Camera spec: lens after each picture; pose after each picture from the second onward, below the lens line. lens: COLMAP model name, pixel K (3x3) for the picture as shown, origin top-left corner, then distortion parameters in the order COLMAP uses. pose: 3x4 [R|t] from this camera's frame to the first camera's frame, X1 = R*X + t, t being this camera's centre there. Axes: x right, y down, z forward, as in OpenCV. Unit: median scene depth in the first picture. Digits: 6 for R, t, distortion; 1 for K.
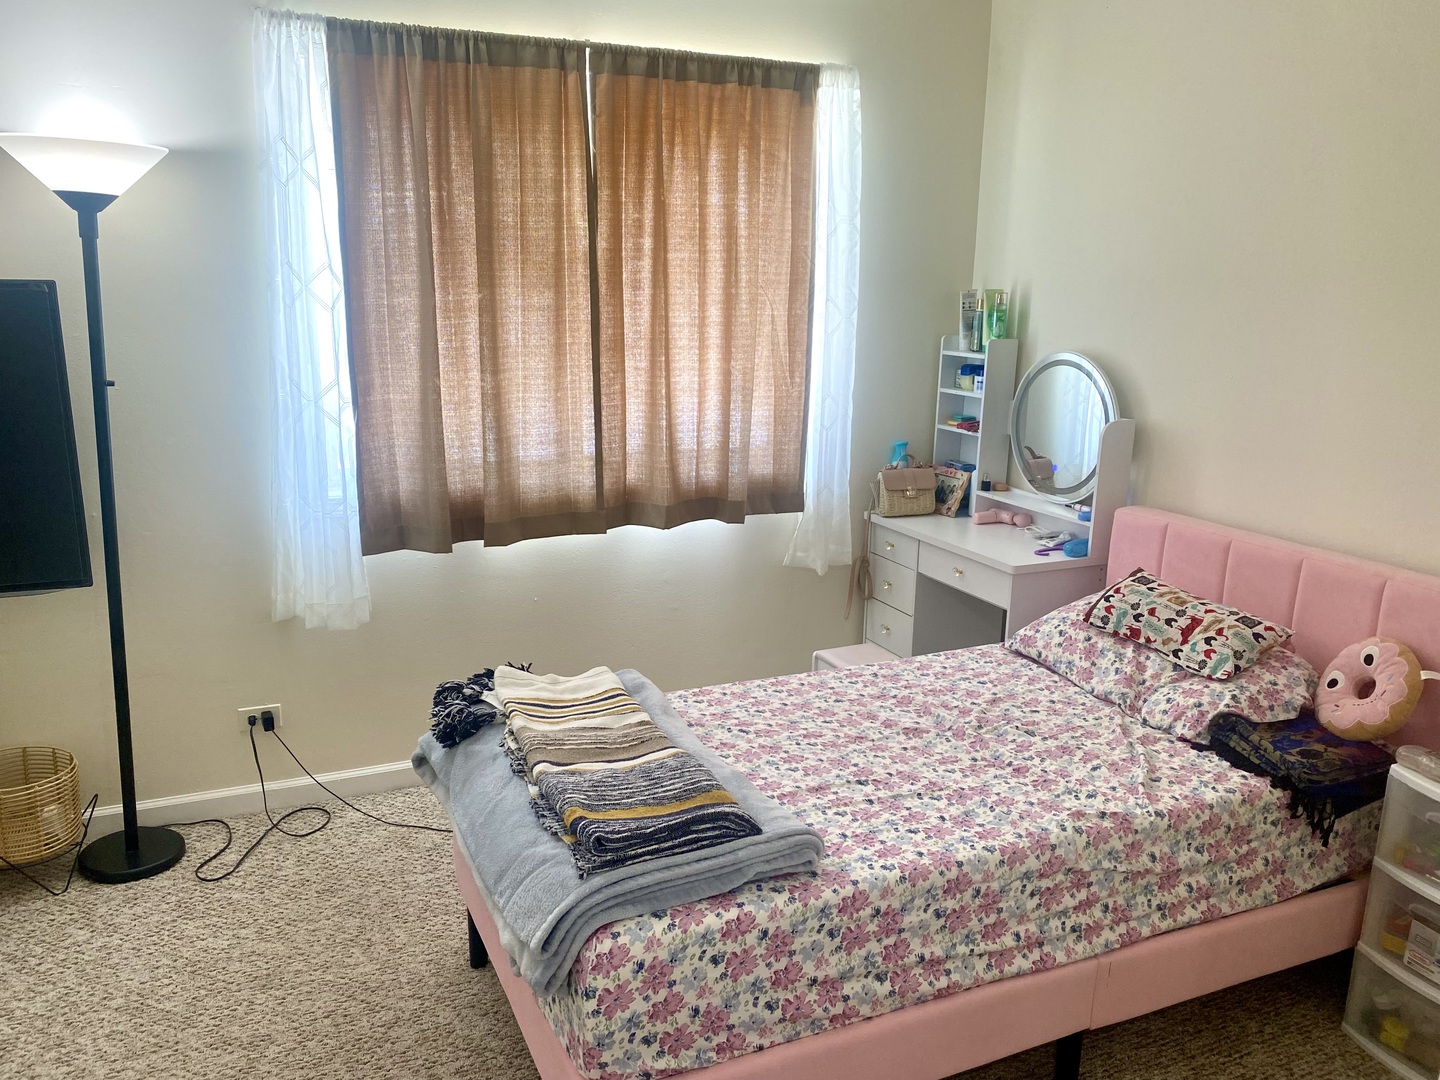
lens RADIAL K [[1100.6, 0, 709.8], [0, 1100.6, 554.0], [0, 0, 1]] dist [0.020353, -0.013728]
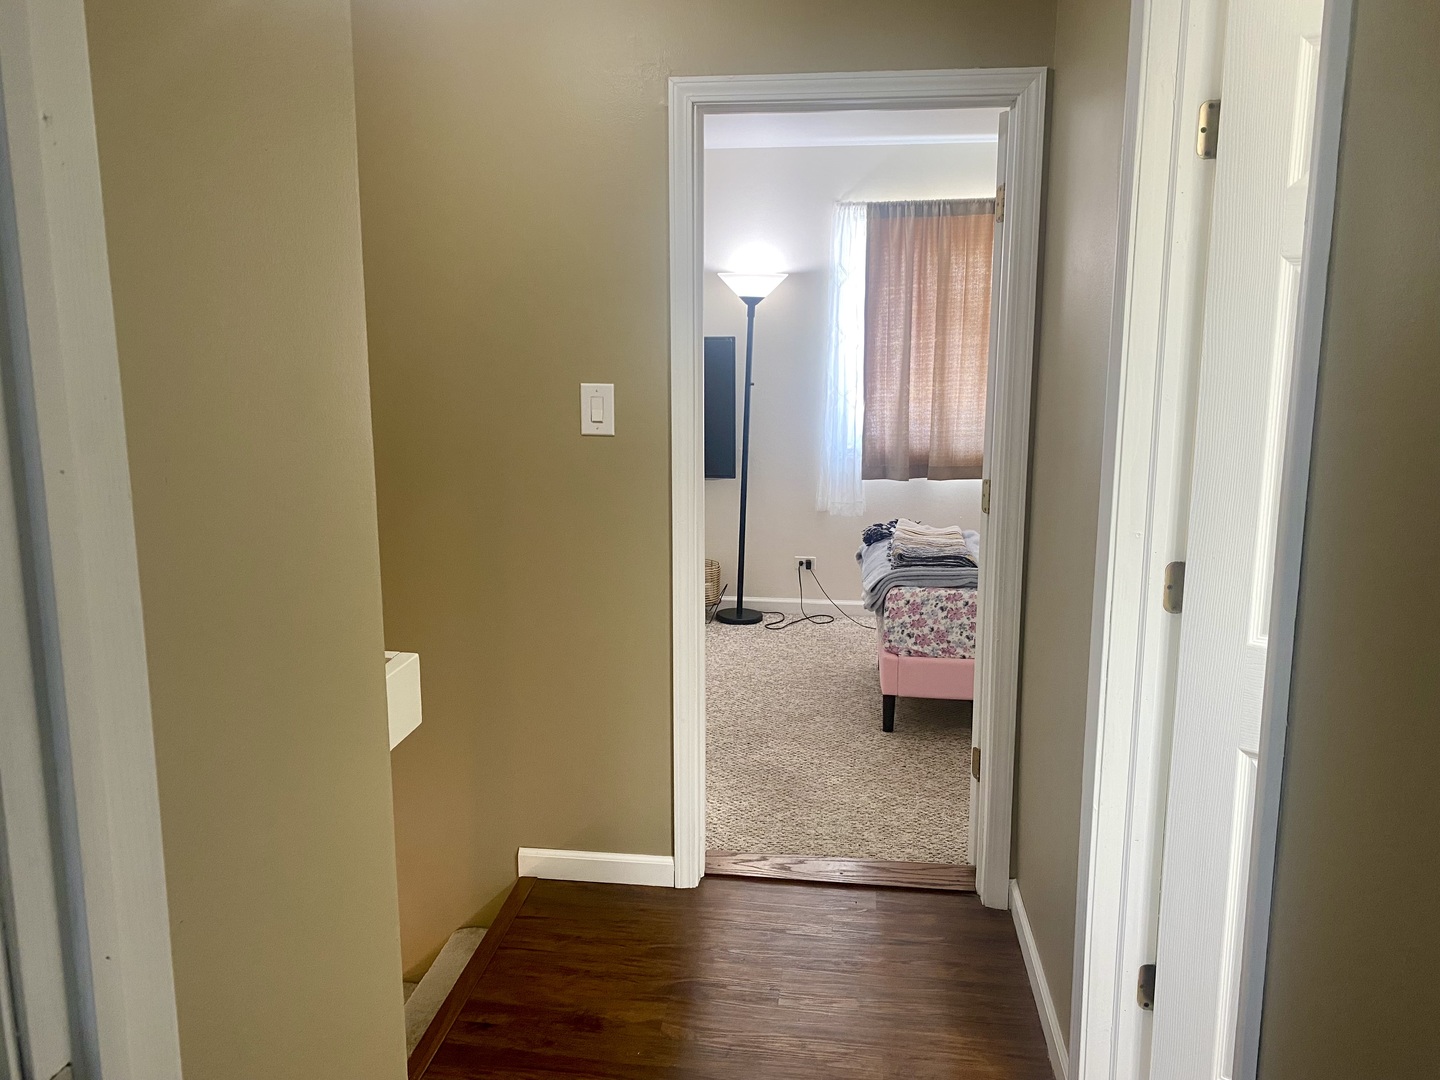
lens RADIAL K [[1100.6, 0, 715.3], [0, 1100.6, 533.8], [0, 0, 1]] dist [0.020353, -0.013728]
pose [[0.852834, 0.066380, -0.517946, 0.455824], [-0.103689, 0.993663, -0.043382, 0.205171], [0.511784, 0.090703, 0.854313, -0.727580]]
